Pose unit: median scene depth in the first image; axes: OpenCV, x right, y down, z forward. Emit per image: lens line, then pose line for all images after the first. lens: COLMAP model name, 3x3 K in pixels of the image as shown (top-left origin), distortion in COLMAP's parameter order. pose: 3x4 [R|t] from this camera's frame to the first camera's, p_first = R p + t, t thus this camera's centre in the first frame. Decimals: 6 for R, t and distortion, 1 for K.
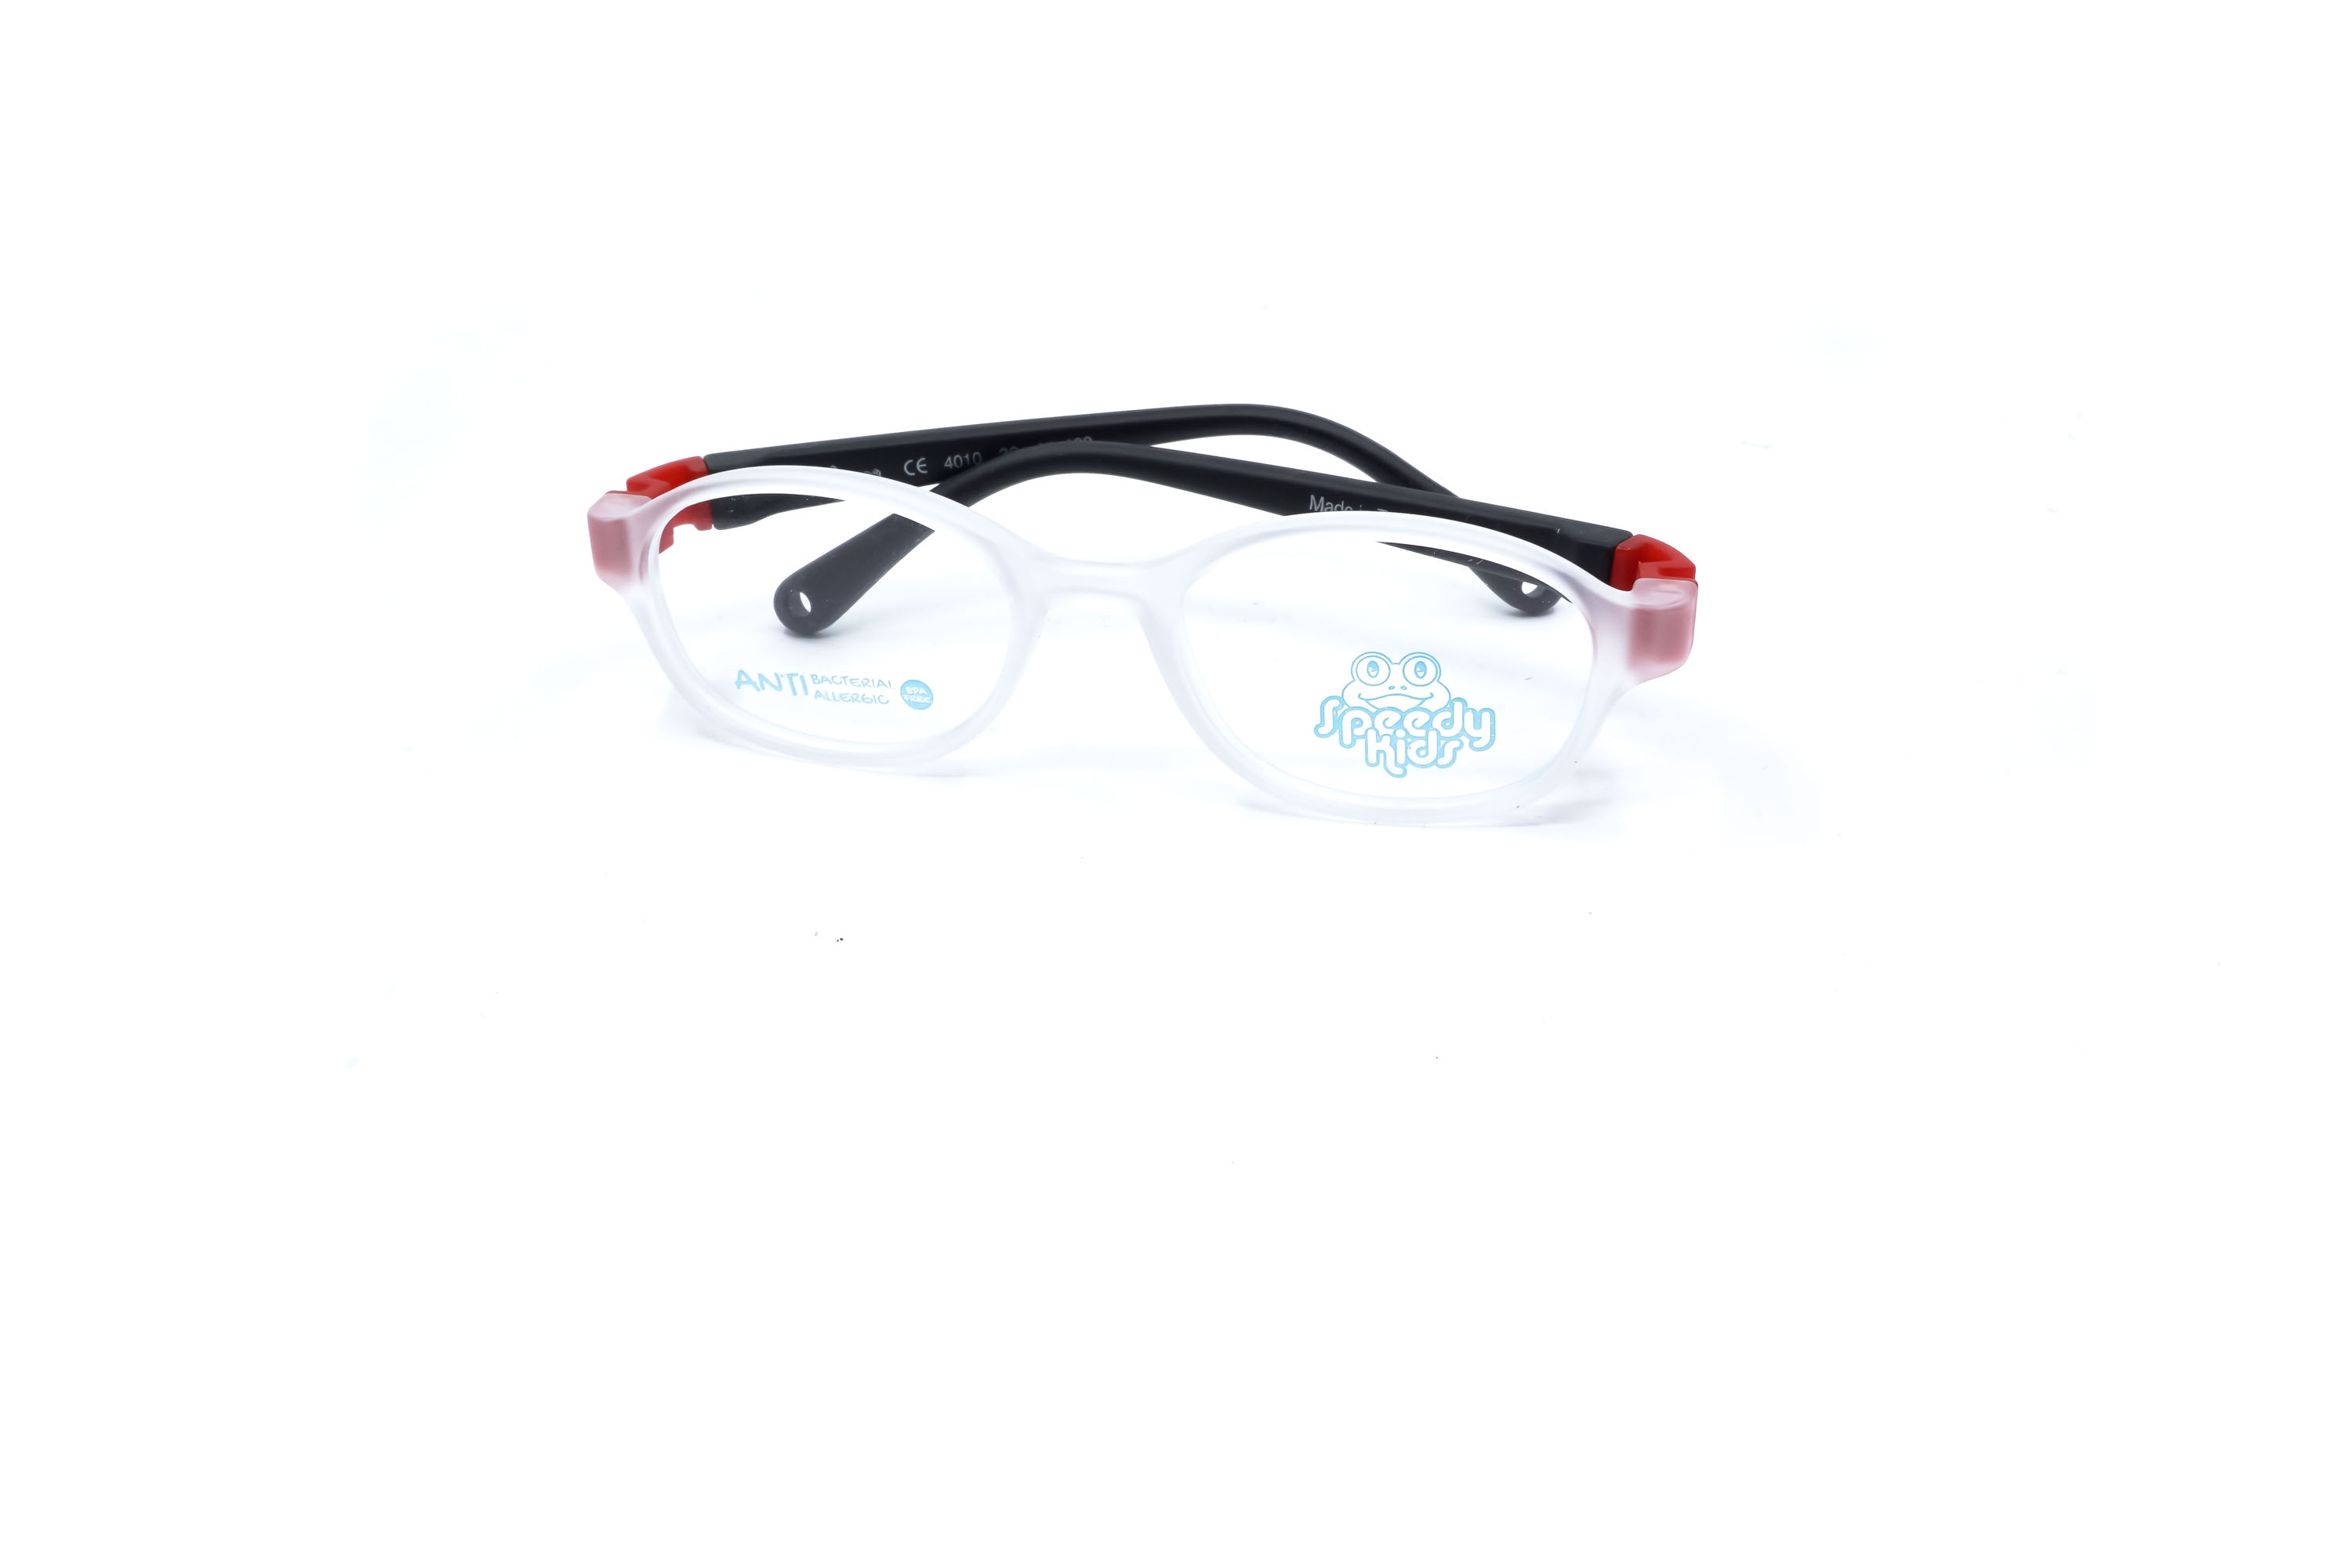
lens RADIAL K [[2432.2, 0, 1176.0], [0, 2432.2, 784.0], [0, 0, 1]] dist [-0.001459, 0.000159]
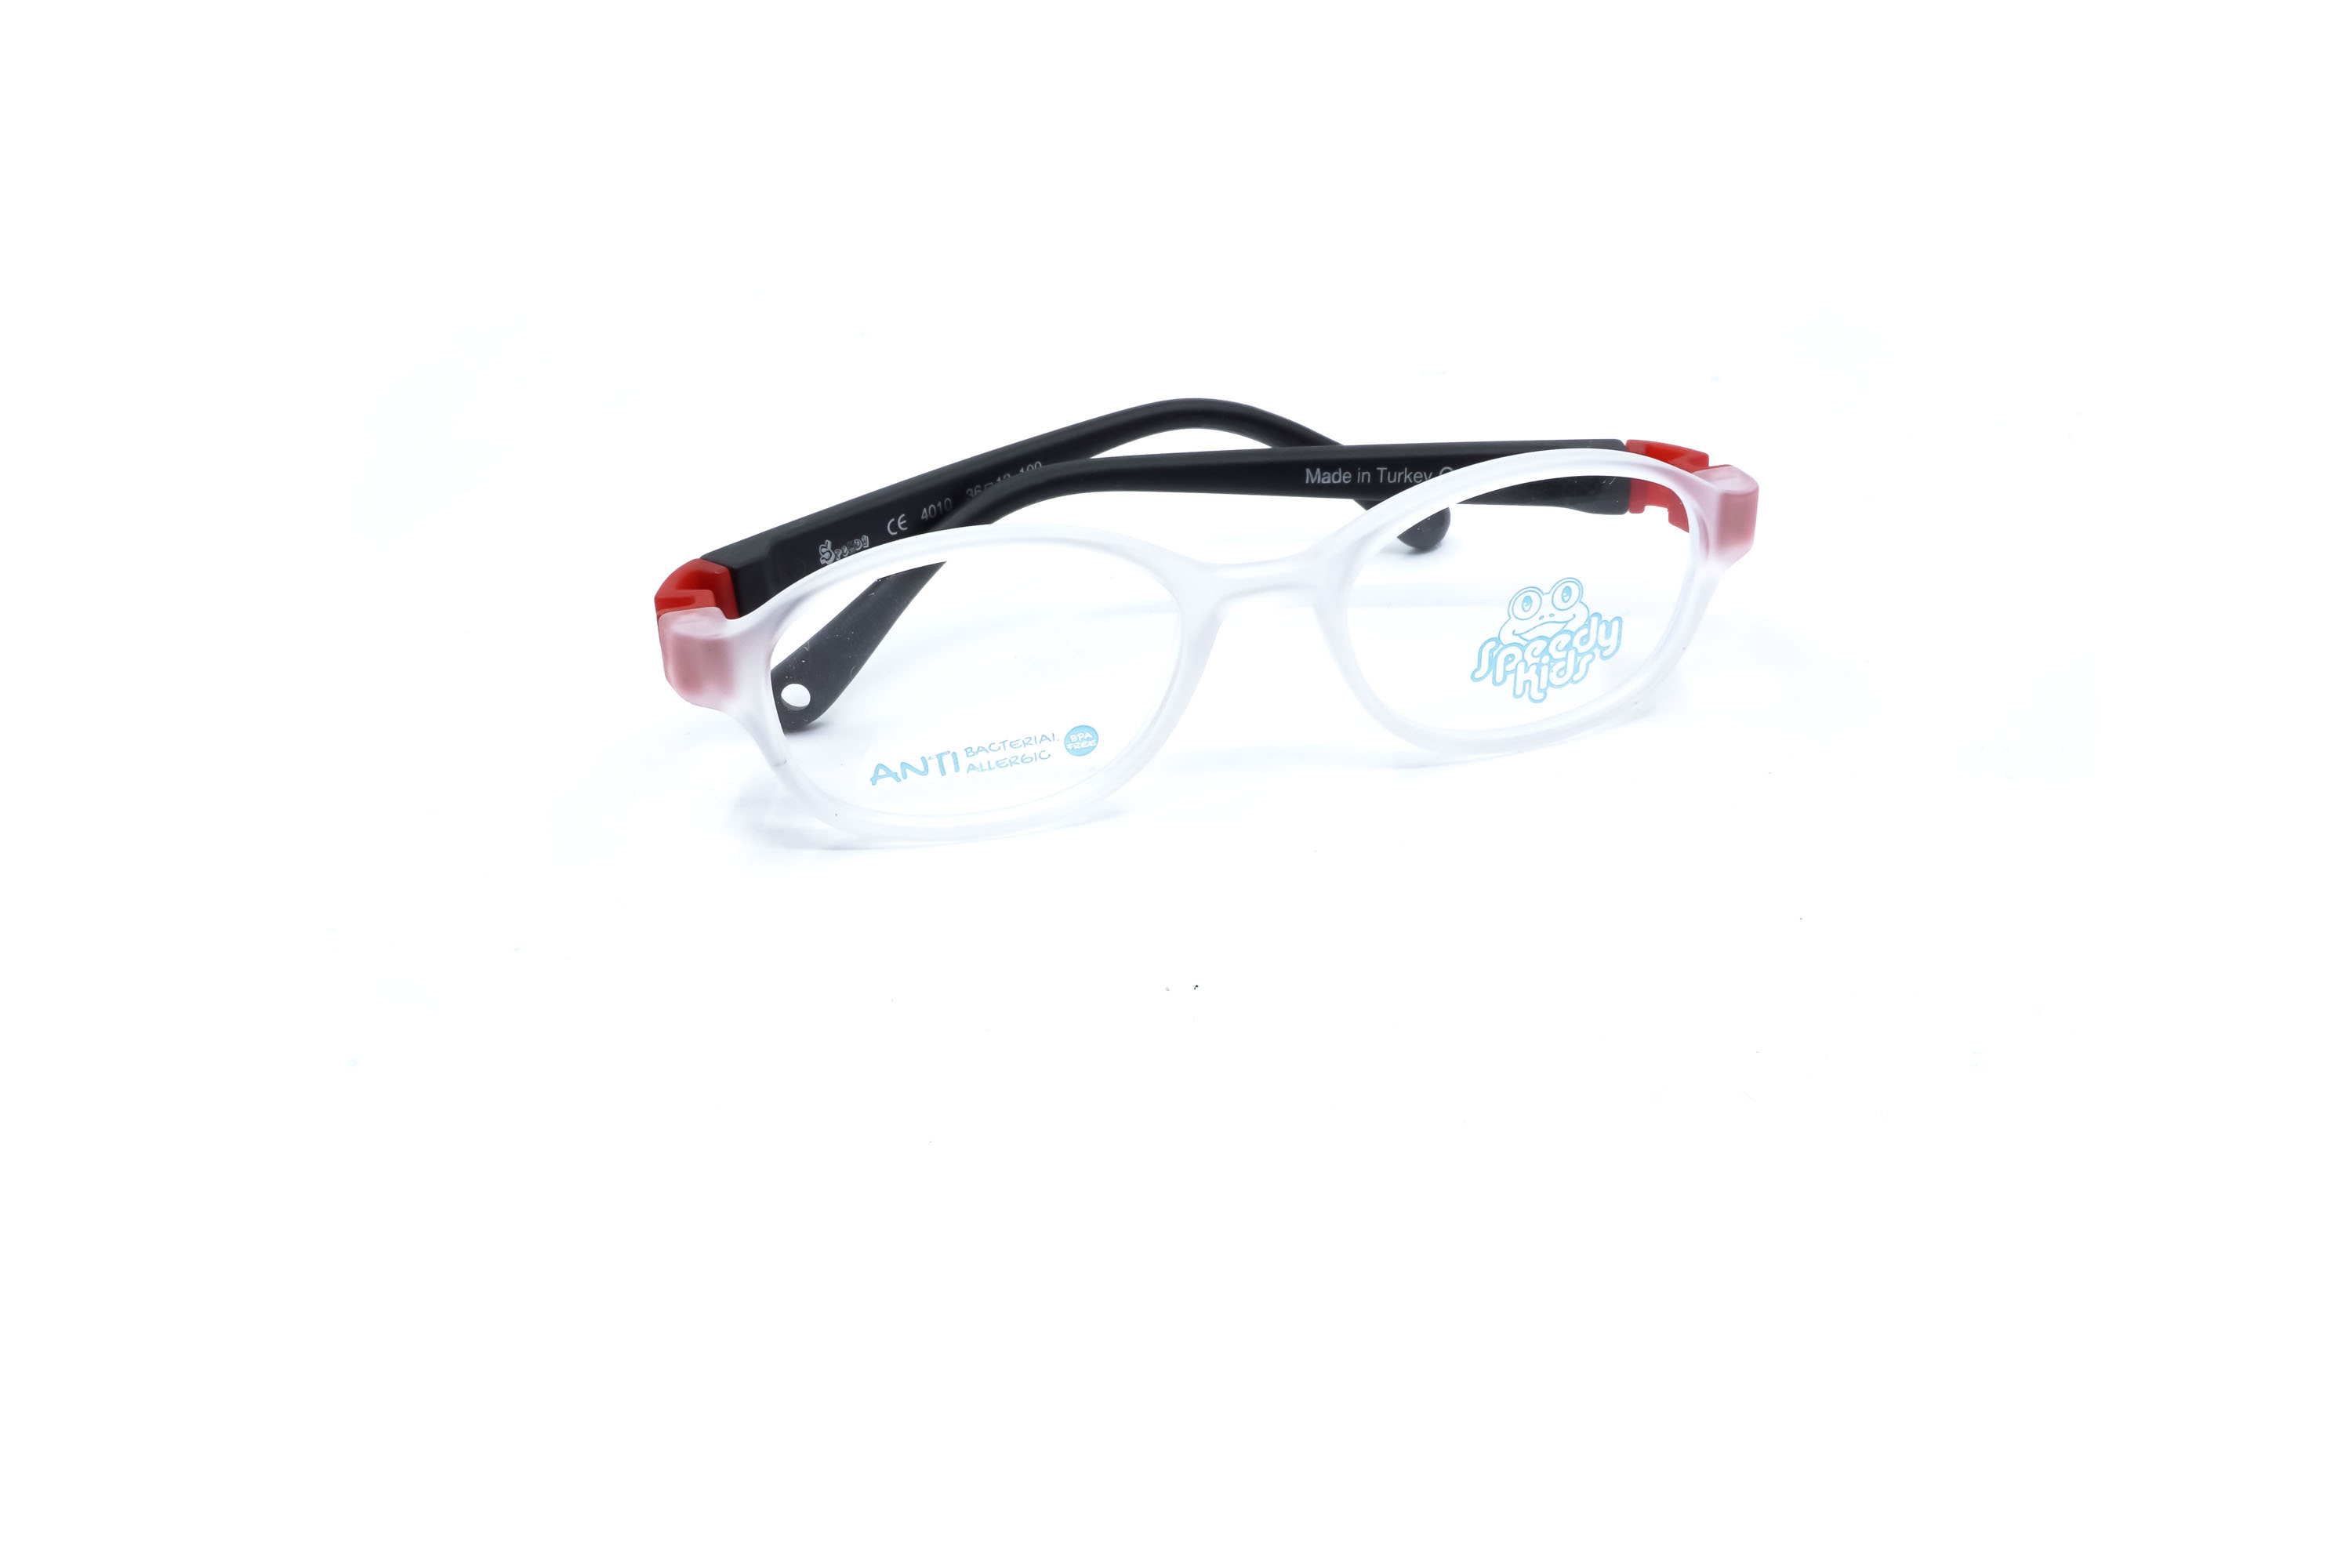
lens RADIAL K [[2432.2, 0, 1176.0], [0, 2432.2, 784.0], [0, 0, 1]] dist [-0.001459, 0.000159]
pose [[0.865427, -0.246878, 0.435989, -0.518660], [0.249527, 0.966958, 0.052233, -0.063496], [-0.434479, 0.063587, 0.898435, 0.123354]]
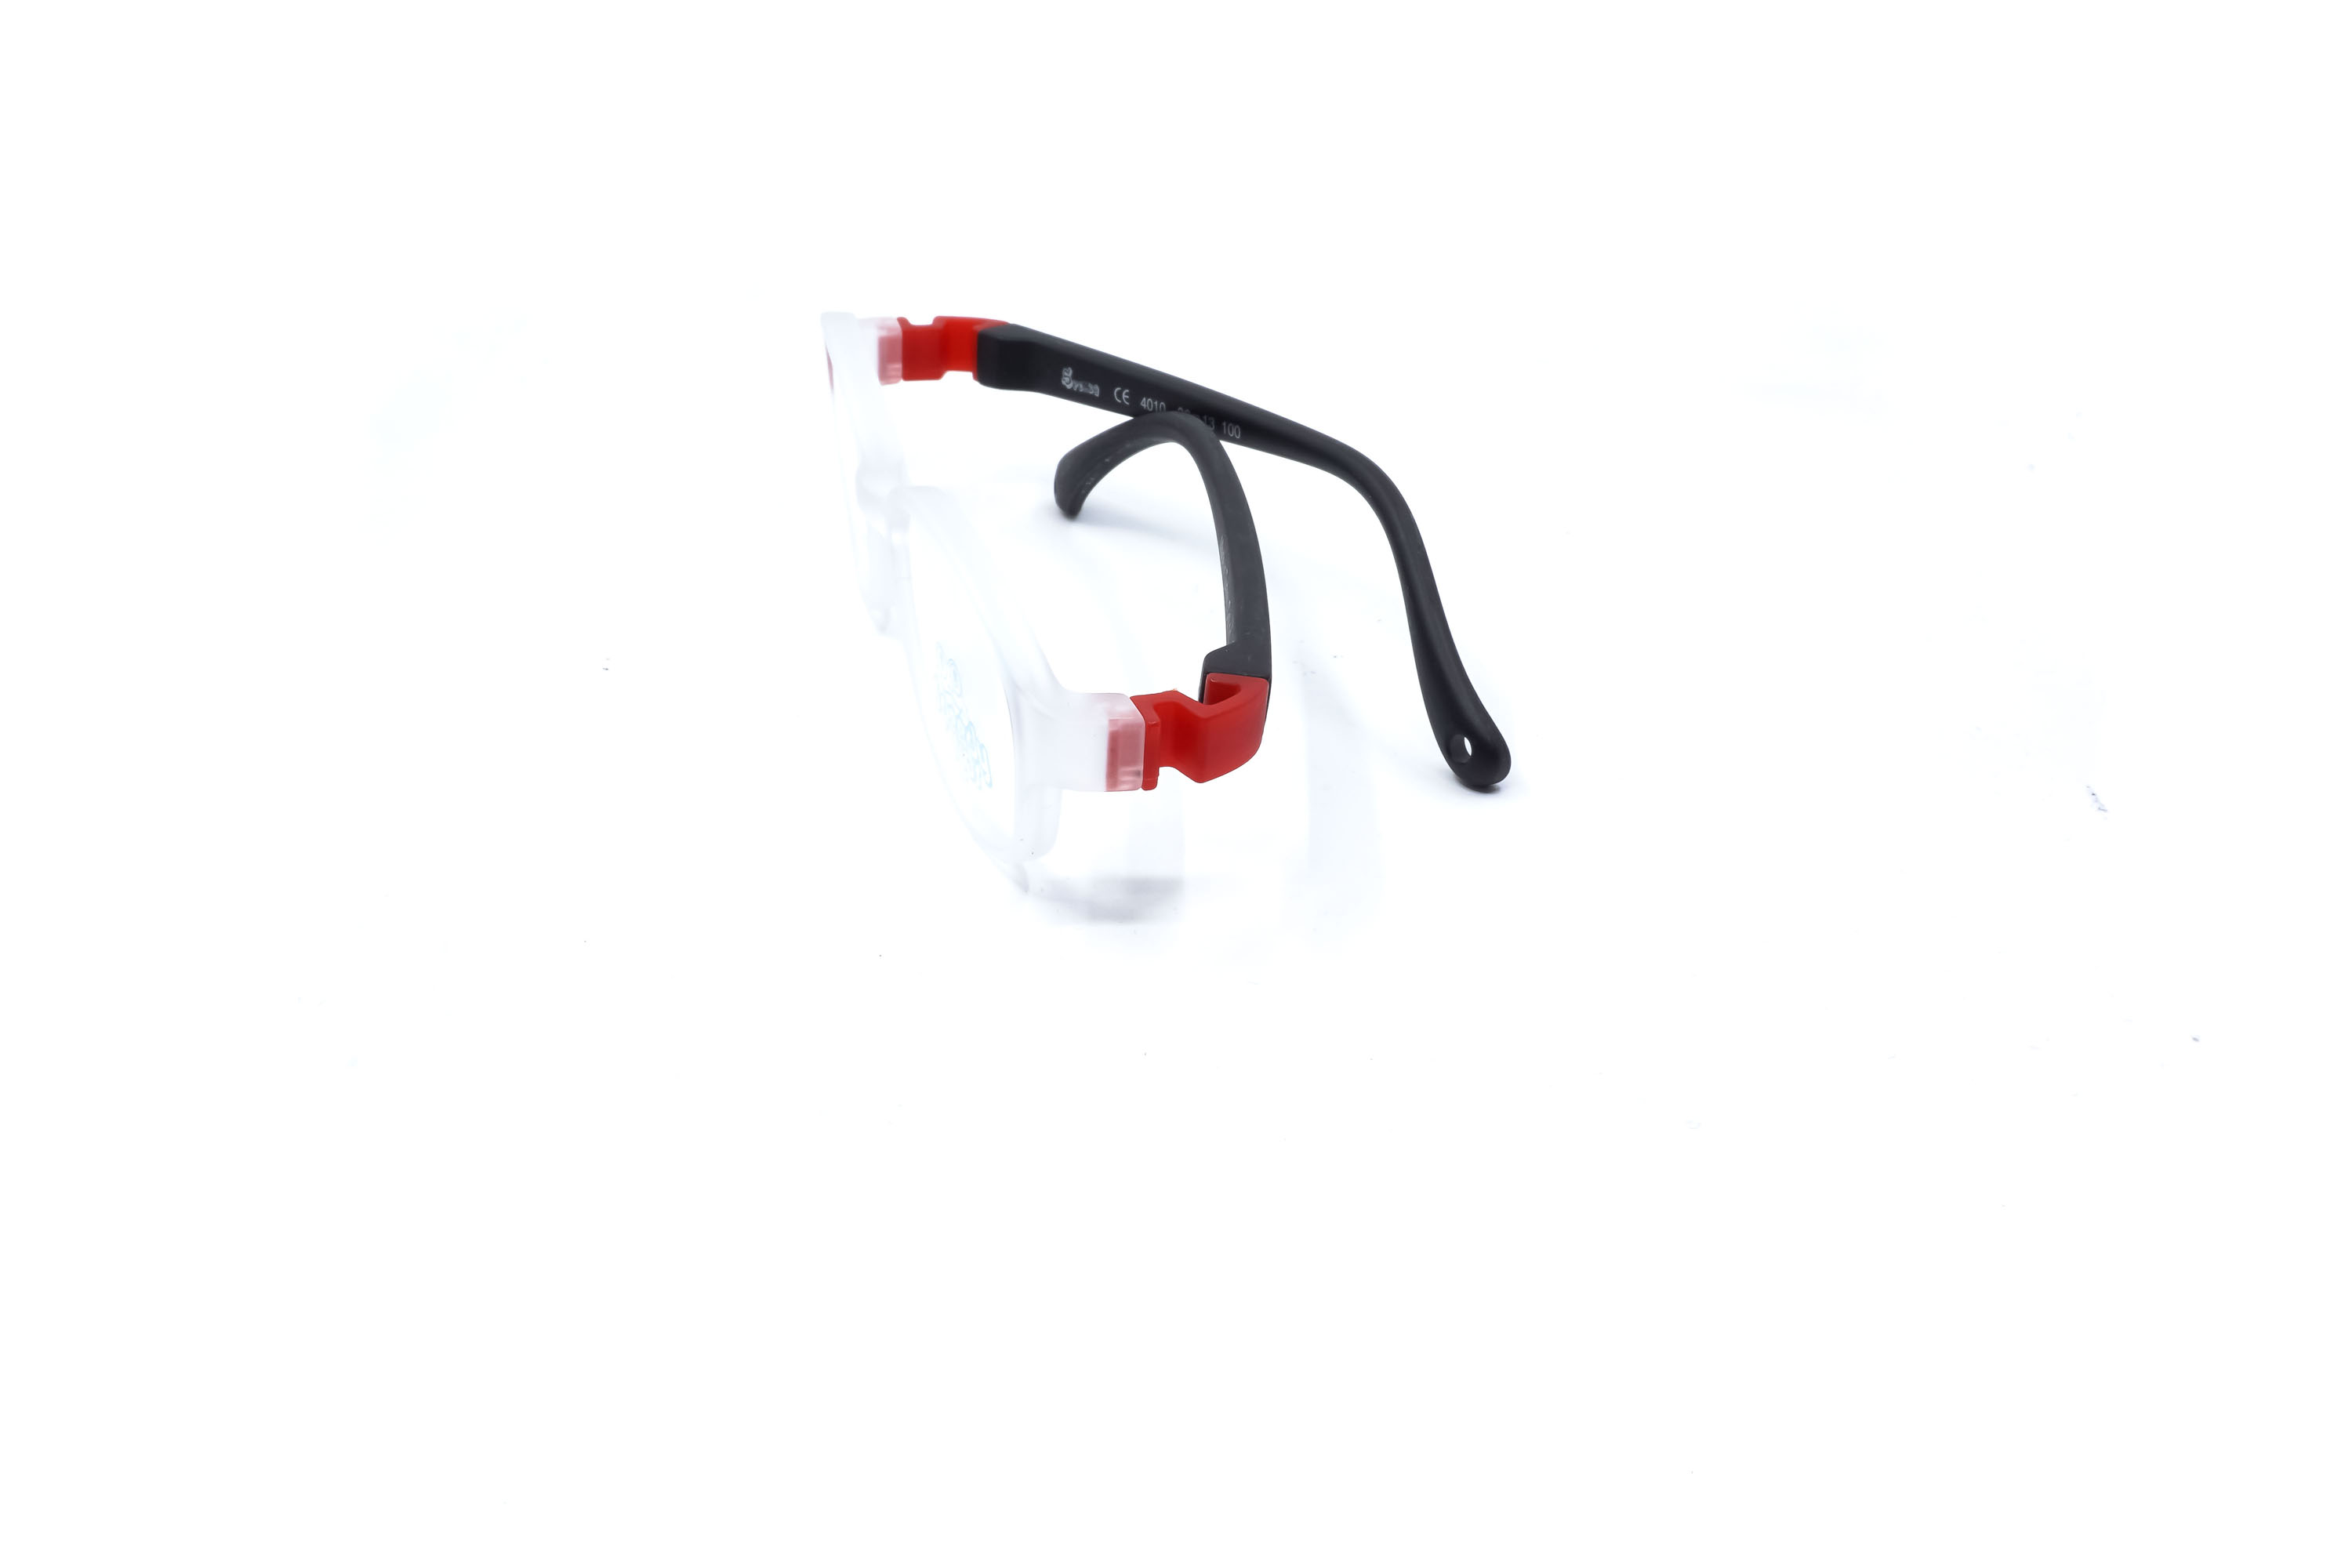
lens RADIAL K [[2432.2, 0, 1176.0], [0, 2432.2, 784.0], [0, 0, 1]] dist [-0.001459, 0.000159]
pose [[0.503928, 0.435939, -0.745663, 0.895517], [-0.418293, 0.878475, 0.230898, -0.273038], [0.755703, 0.195550, 0.625038, 0.438441]]
